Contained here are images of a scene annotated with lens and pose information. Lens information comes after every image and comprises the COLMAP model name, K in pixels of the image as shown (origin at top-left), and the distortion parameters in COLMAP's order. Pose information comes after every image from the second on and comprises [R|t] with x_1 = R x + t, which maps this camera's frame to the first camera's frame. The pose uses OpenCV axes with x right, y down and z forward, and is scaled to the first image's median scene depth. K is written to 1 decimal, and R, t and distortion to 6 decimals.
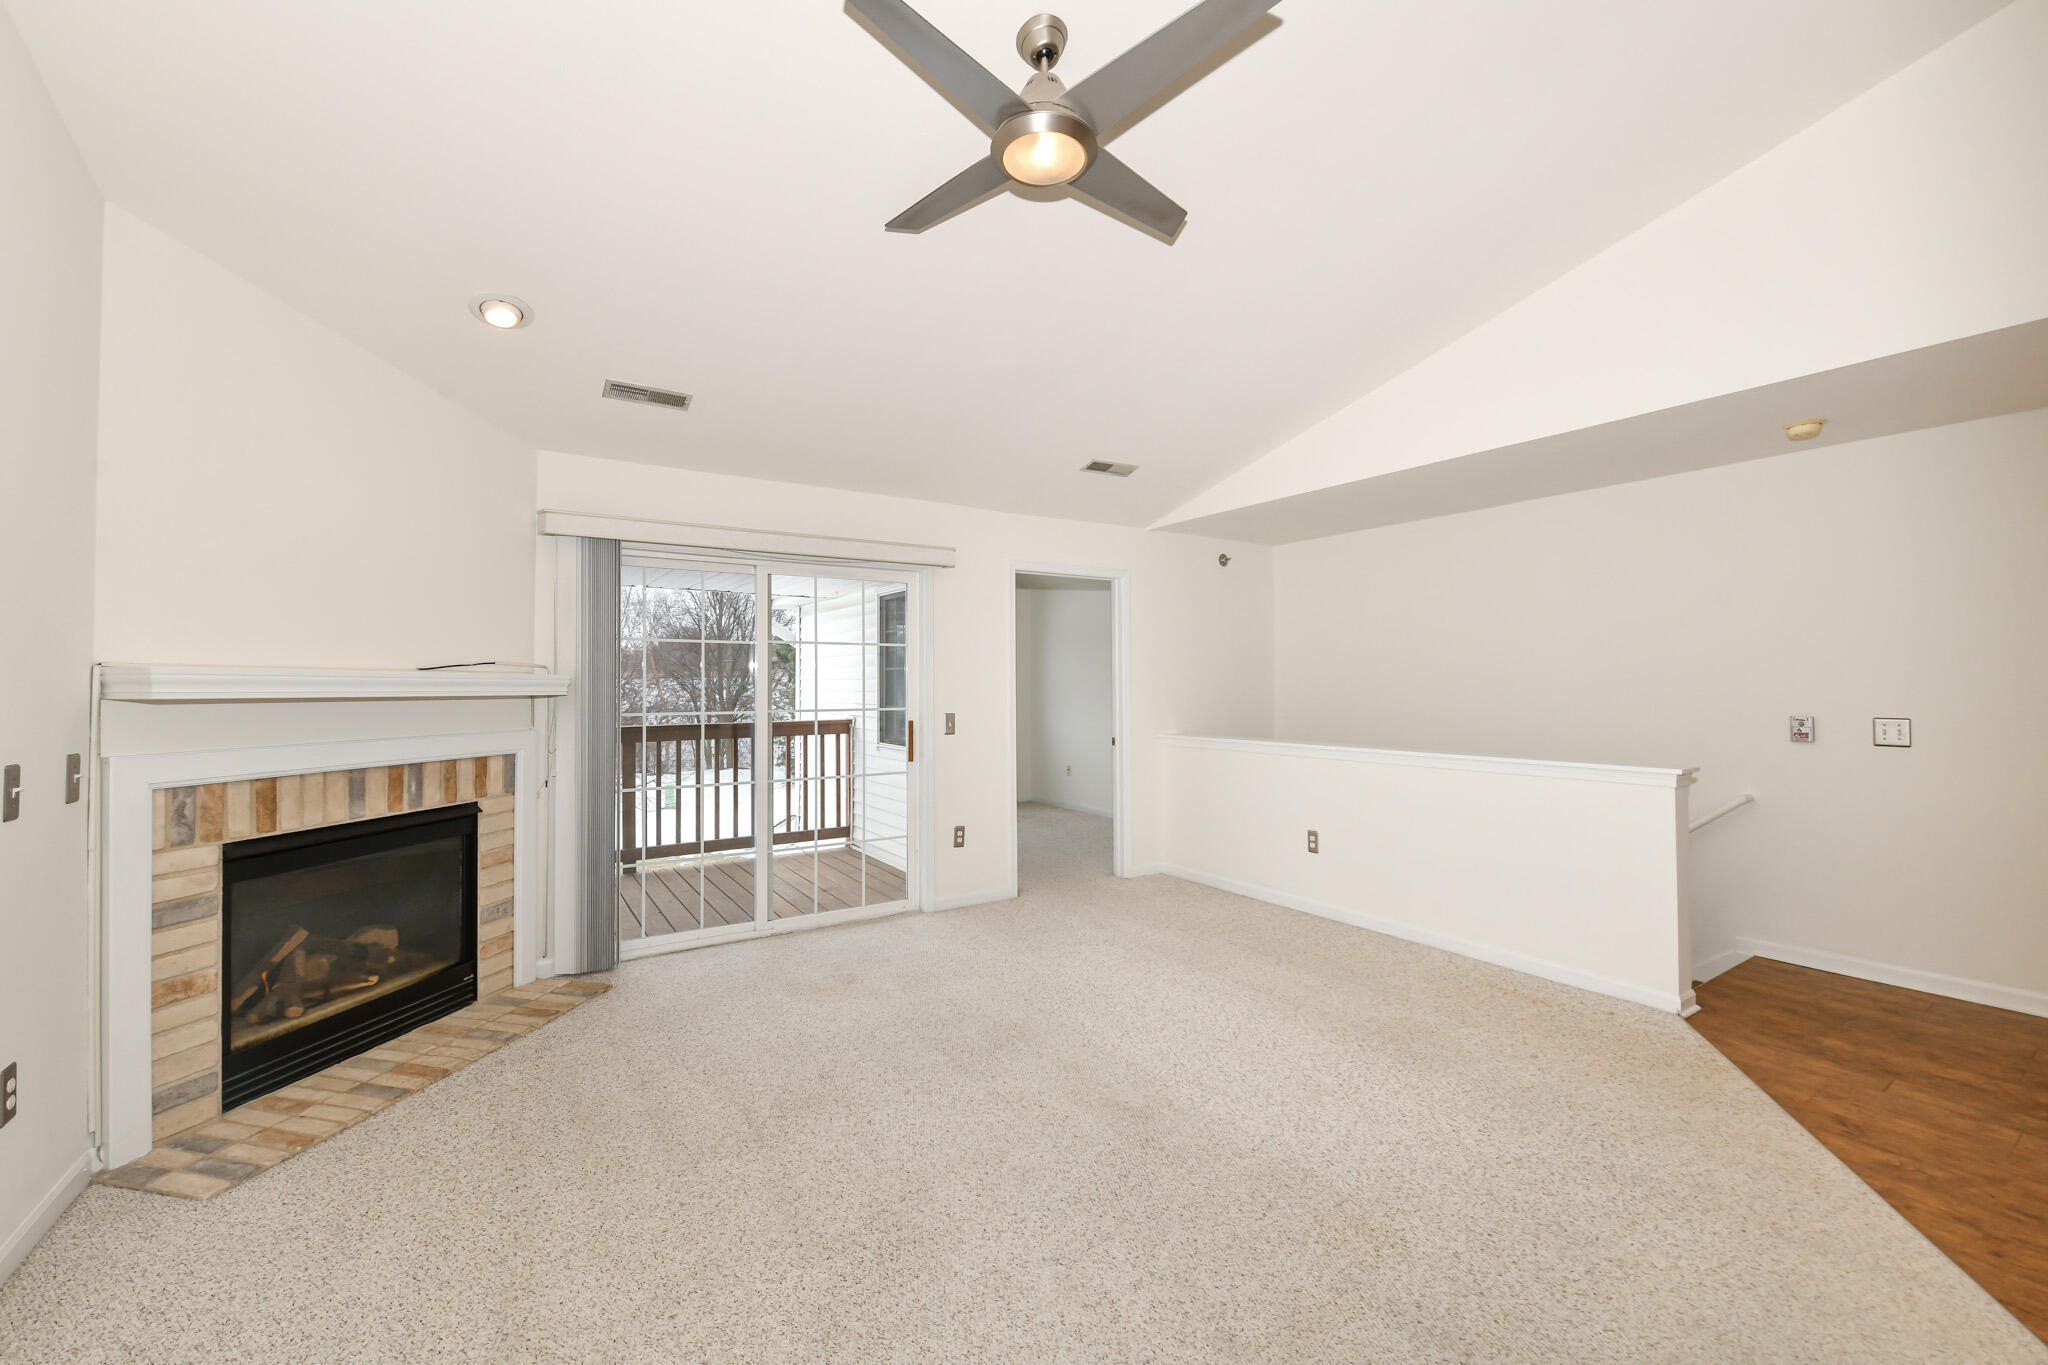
lens RADIAL K [[801.7, 0, 1032.0], [0, 801.7, 678.5], [0, 0, 1]] dist [-0.001449, 0.000077]
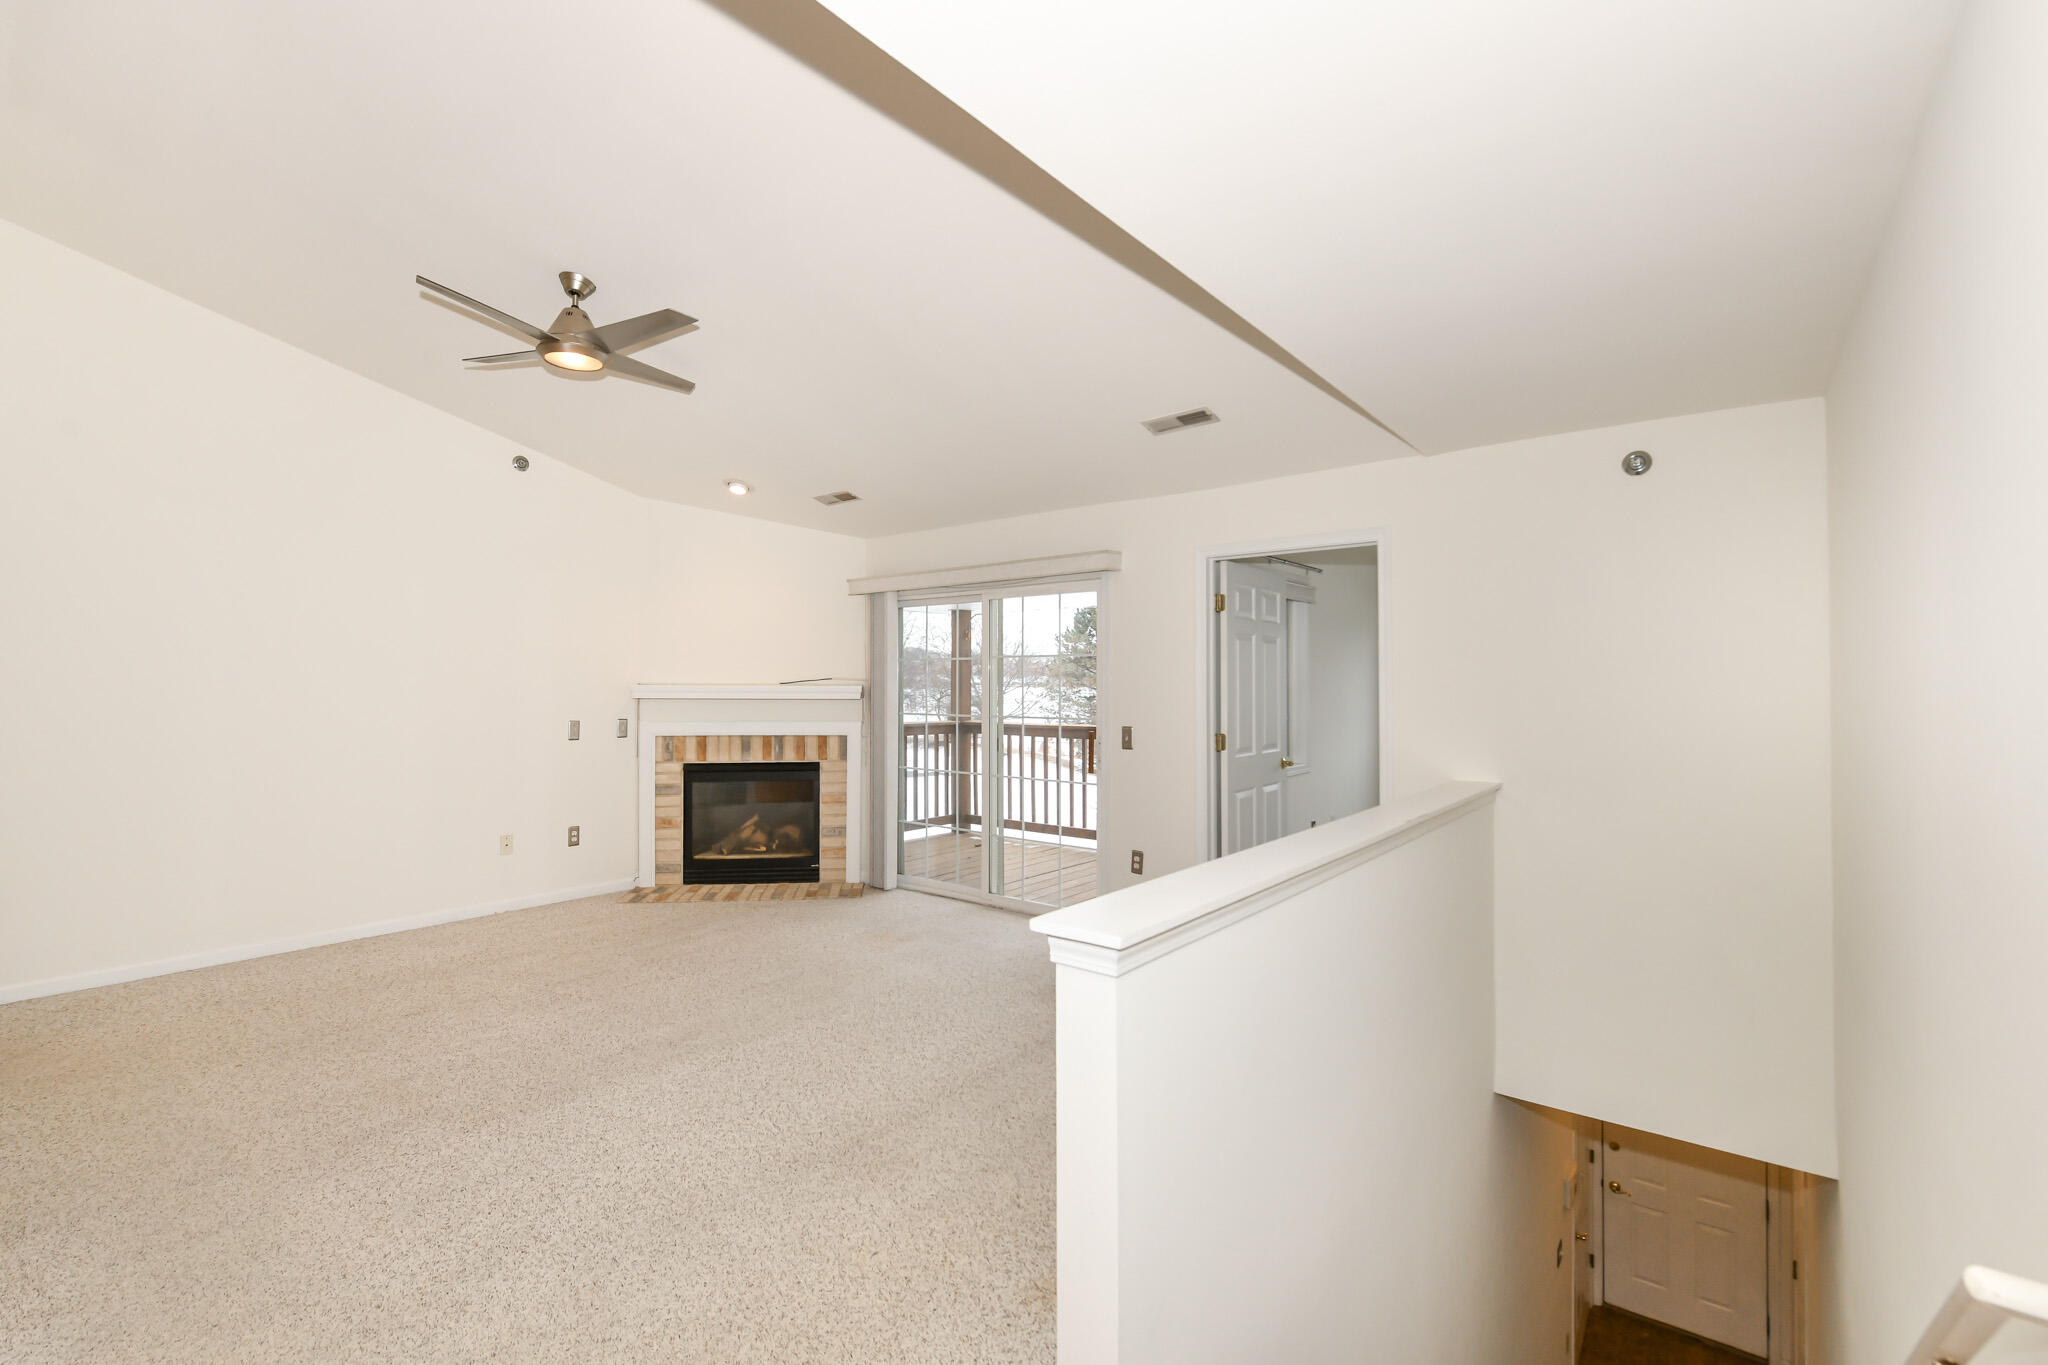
lens RADIAL K [[885.3, 0, 1021.1], [0, 885.3, 688.3], [0, 0, 1]] dist [-0.010960, -0.000269]
pose [[0.335691, 0.006164, -0.941952, 1.207997], [0.003431, 0.999964, 0.007766, -0.012846], [0.941966, -0.005839, 0.335657, 0.797801]]
